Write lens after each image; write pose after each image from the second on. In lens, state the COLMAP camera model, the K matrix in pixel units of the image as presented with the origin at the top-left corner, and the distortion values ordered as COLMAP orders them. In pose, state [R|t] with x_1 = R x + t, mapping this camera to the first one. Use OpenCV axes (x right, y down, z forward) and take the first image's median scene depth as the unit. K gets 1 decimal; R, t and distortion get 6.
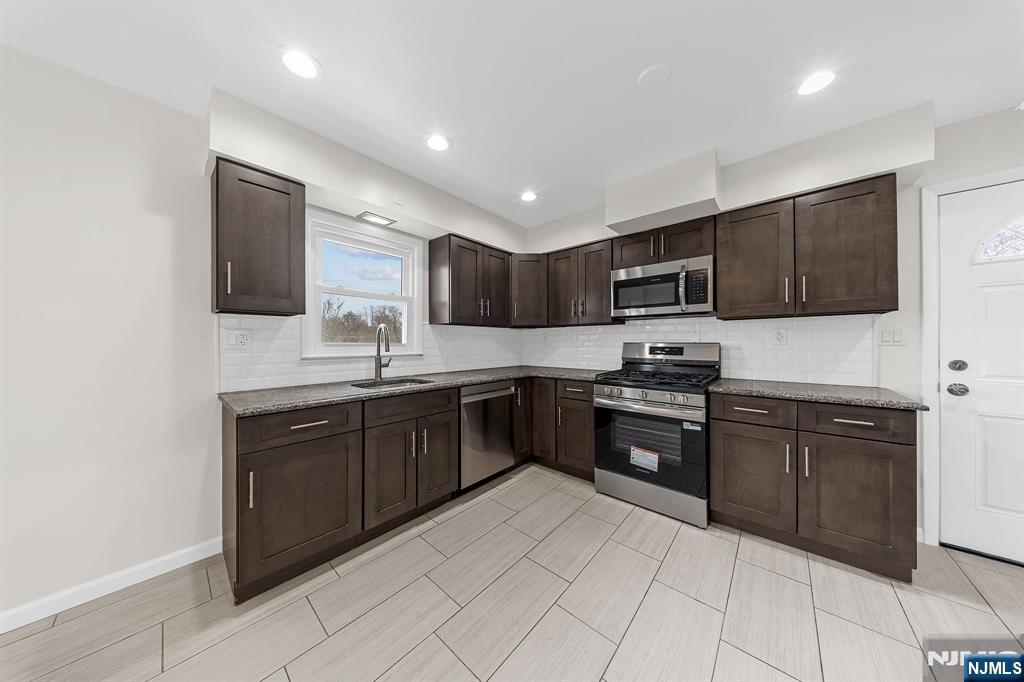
lens RADIAL K [[303.8, 0, 512.0], [0, 303.8, 341.0], [0, 0, 1]] dist [-0.001498, -0.000180]
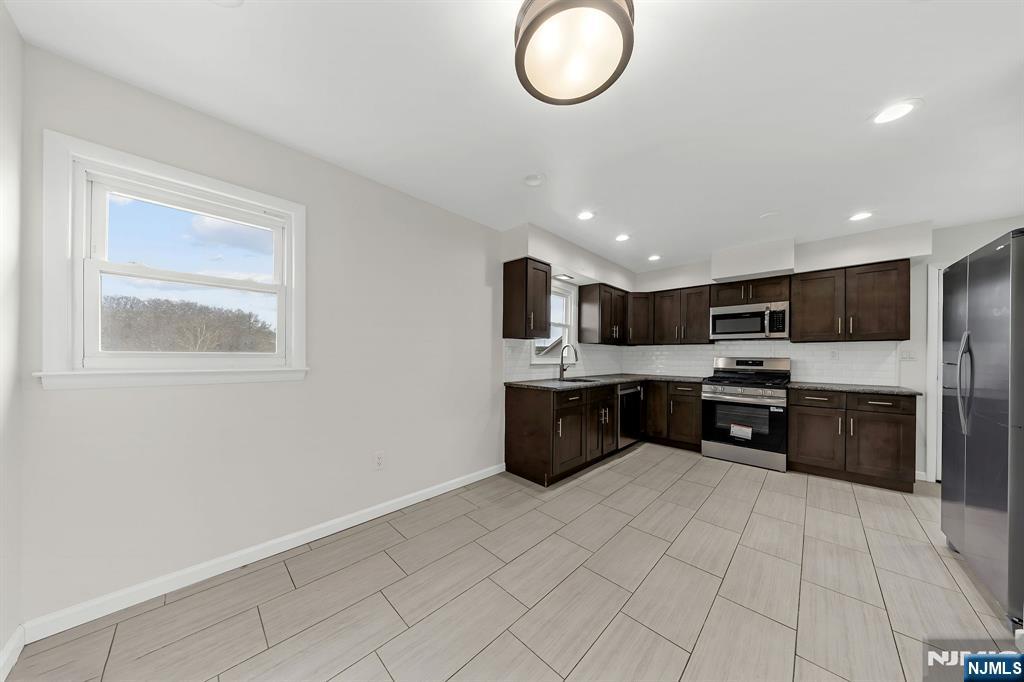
lens RADIAL K [[316.3, 0, 507.9], [0, 316.3, 354.6], [0, 0, 1]] dist [-0.001663, -0.000171]
pose [[0.998131, 0.010829, -0.060136, -0.658060], [-0.010787, 0.999941, 0.001014, 0.003257], [0.060143, -0.000363, 0.998190, -0.681838]]
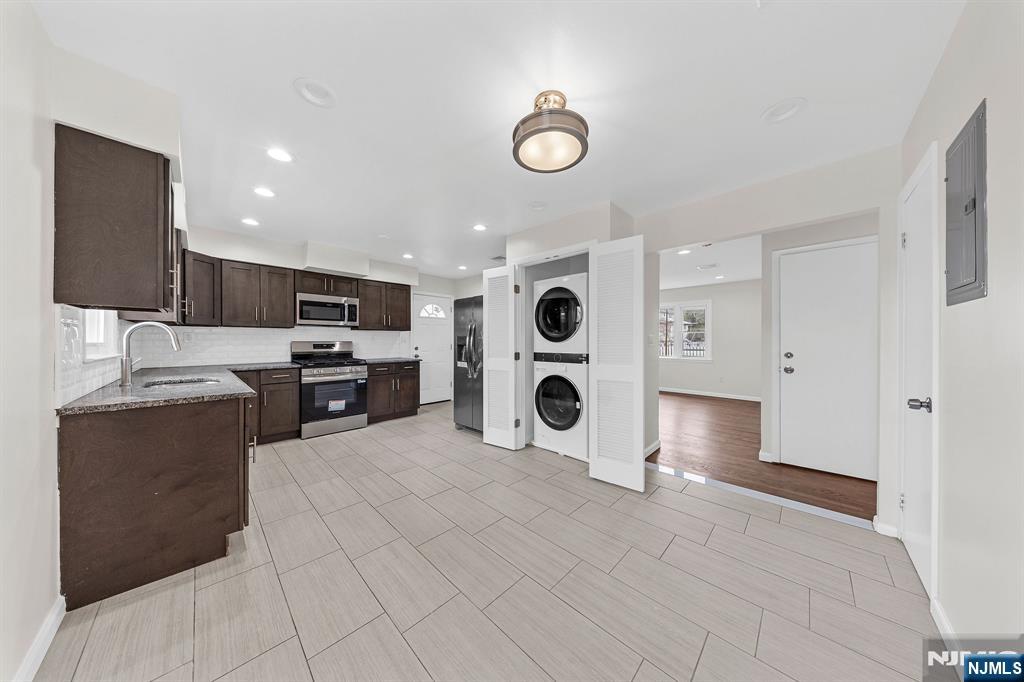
lens RADIAL K [[303.8, 0, 512.0], [0, 303.8, 341.0], [0, 0, 1]] dist [-0.001498, -0.000180]
pose [[0.046904, 0.002600, 0.998896, -1.315683], [-0.003613, 0.999991, -0.002433, 0.004139], [-0.998893, -0.003495, 0.046913, -0.127471]]
